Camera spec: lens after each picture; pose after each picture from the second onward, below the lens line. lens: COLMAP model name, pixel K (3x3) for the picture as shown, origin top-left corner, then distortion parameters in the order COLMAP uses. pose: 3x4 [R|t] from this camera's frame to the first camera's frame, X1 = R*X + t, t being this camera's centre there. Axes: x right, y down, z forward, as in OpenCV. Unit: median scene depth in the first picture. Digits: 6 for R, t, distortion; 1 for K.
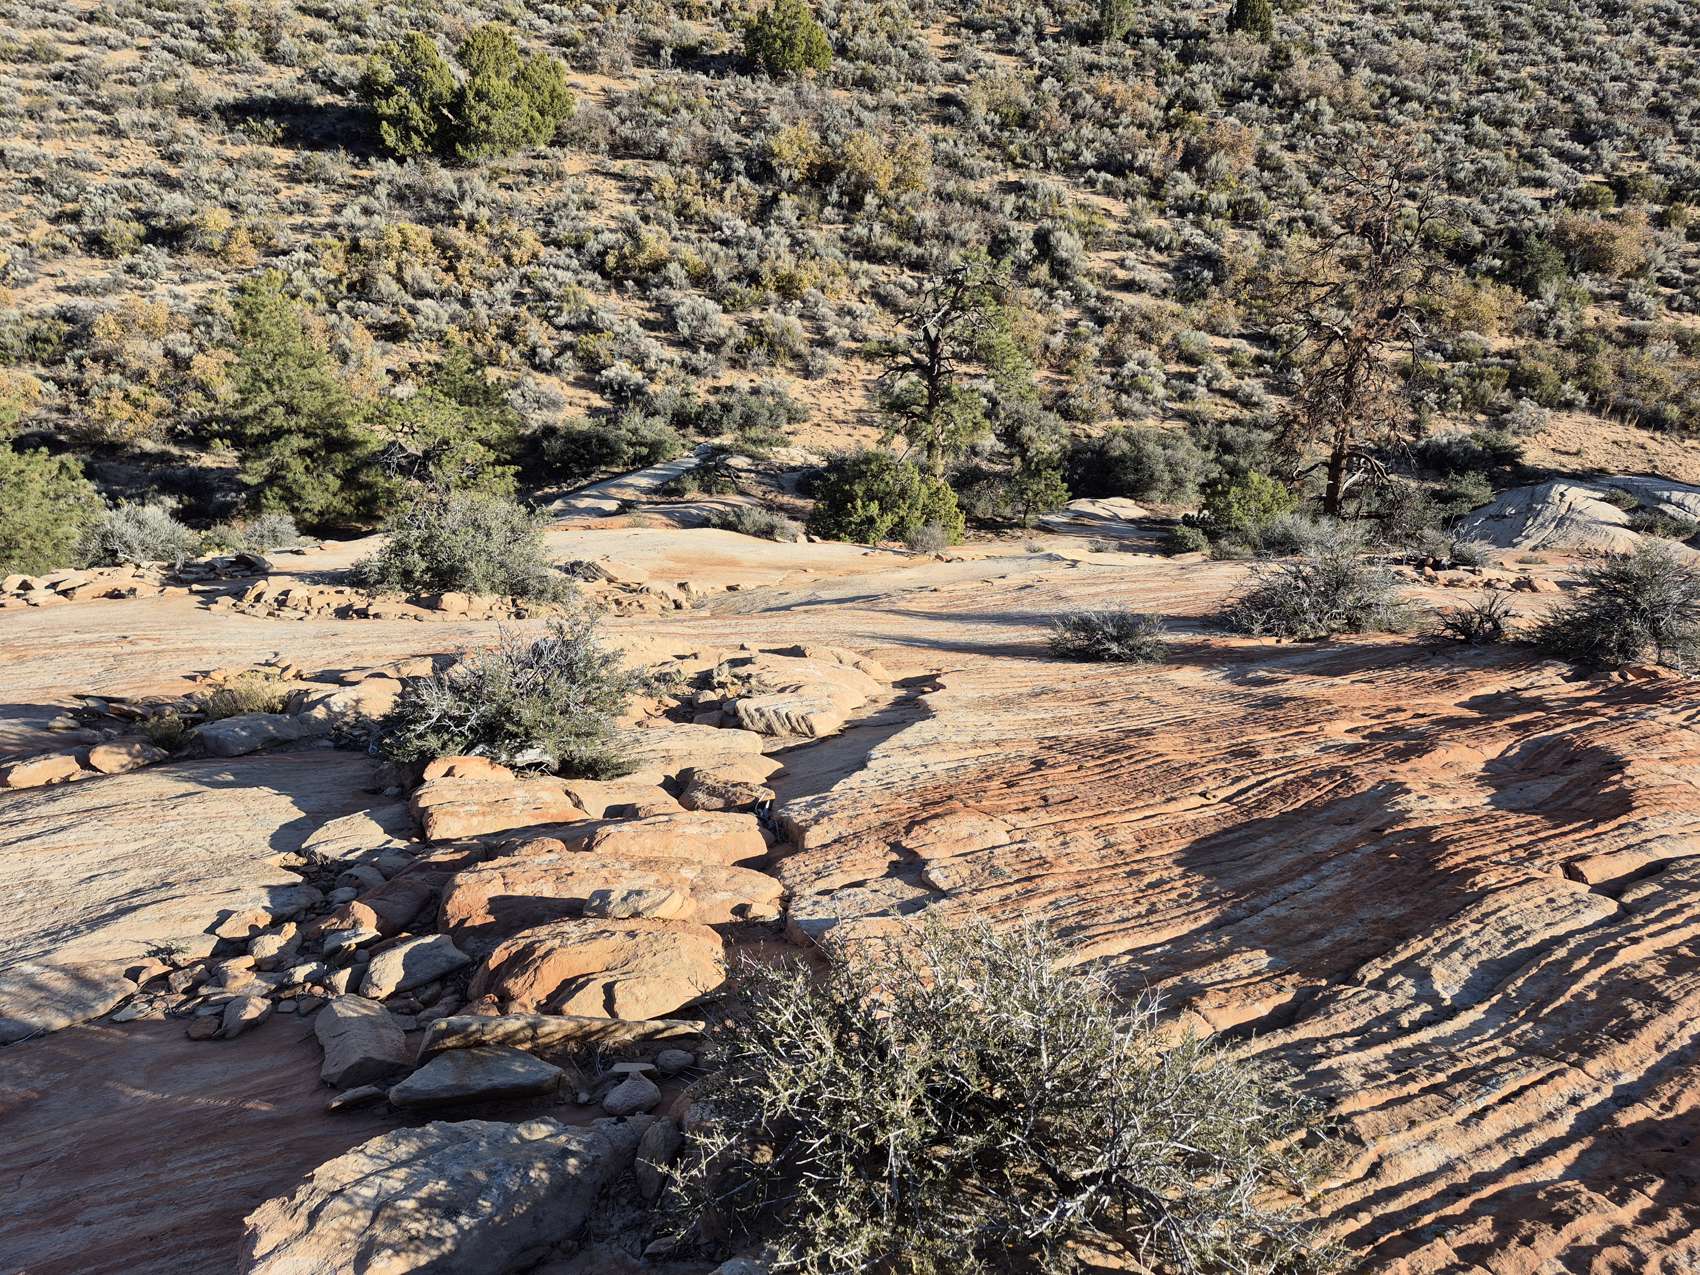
lens RADIAL K [[1143.6, 0, 850.0], [0, 1143.6, 637.5], [0, 0, 1]] dist [0.065498, -0.070466]
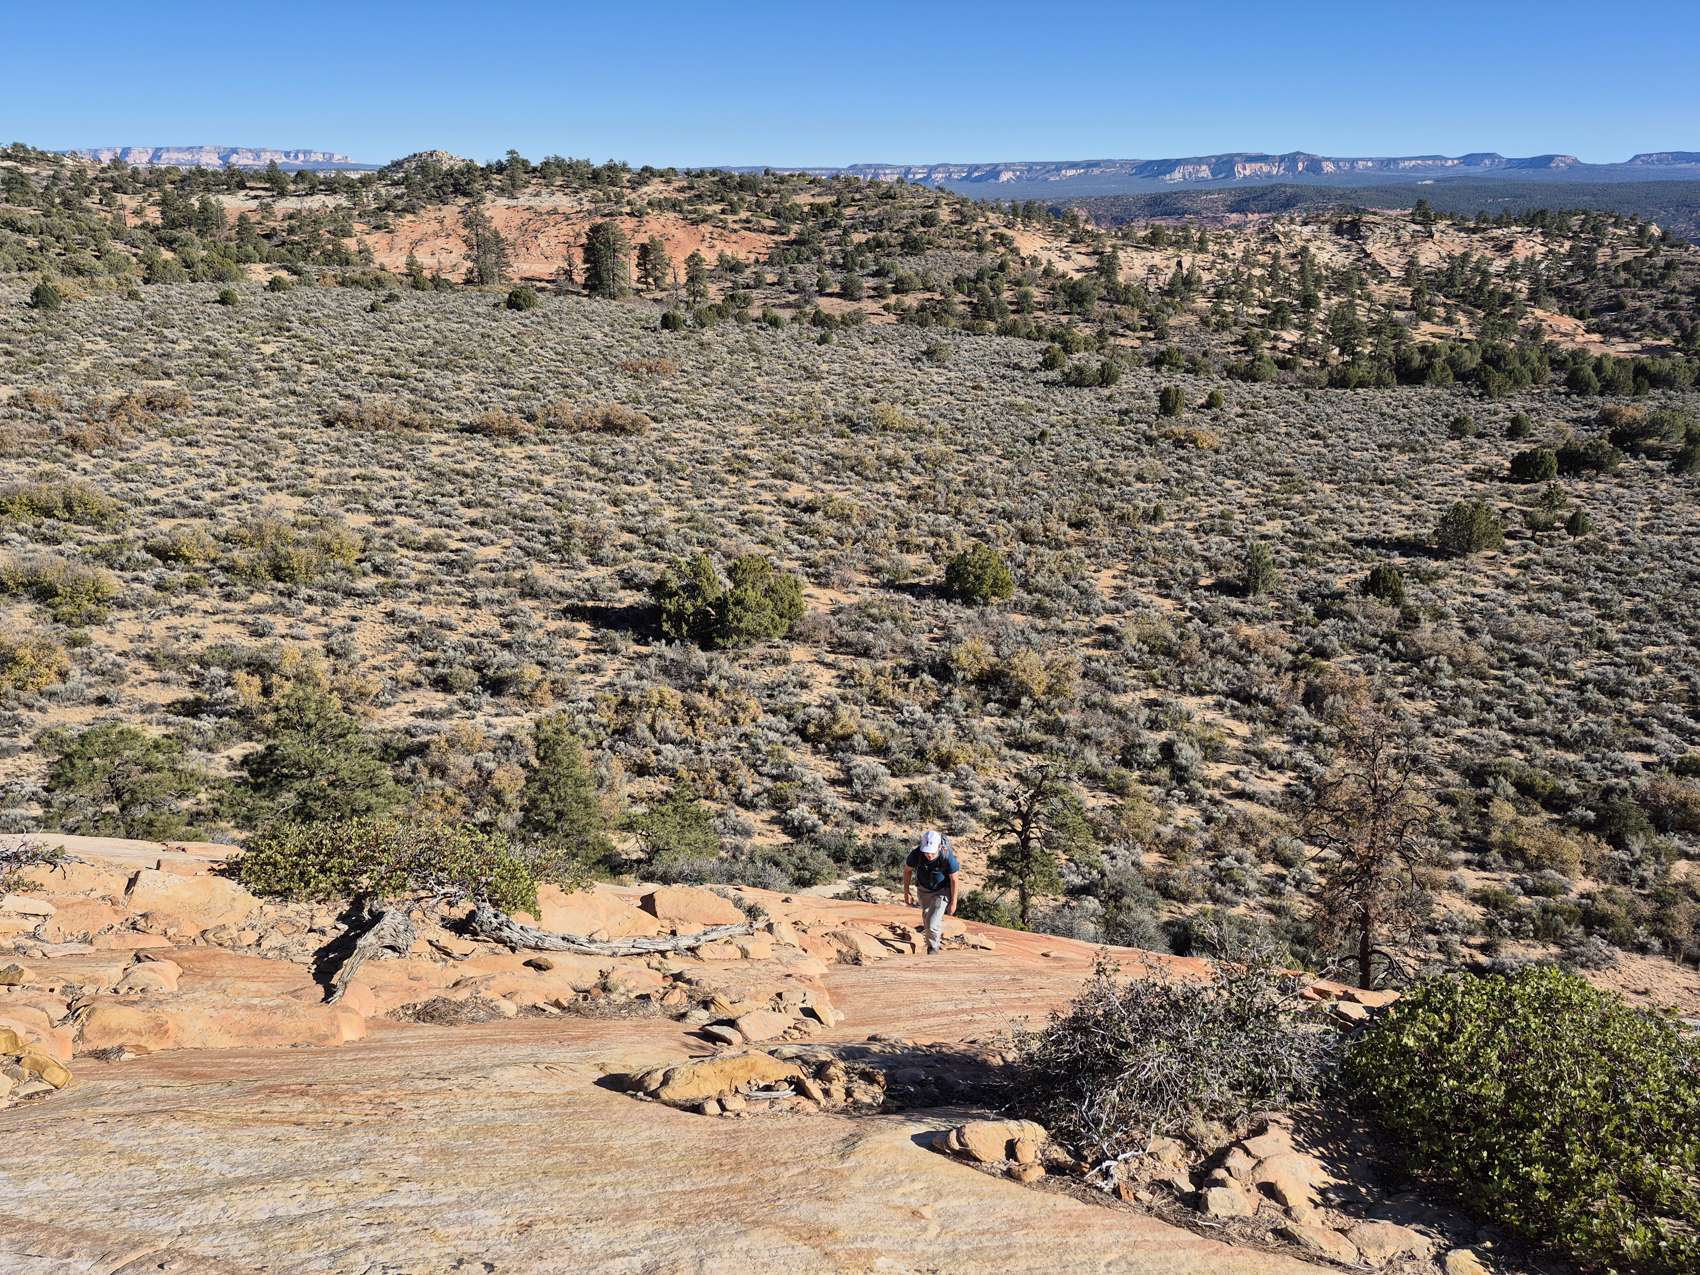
lens RADIAL K [[1110.2, 0, 850.0], [0, 1110.2, 637.5], [0, 0, 1]] dist [0.143223, -0.142096]
pose [[0.980585, 0.083726, -0.177323, 0.038914], [-0.146121, 0.915028, -0.375995, 0.033096], [0.130775, 0.394605, 0.909497, -0.134733]]
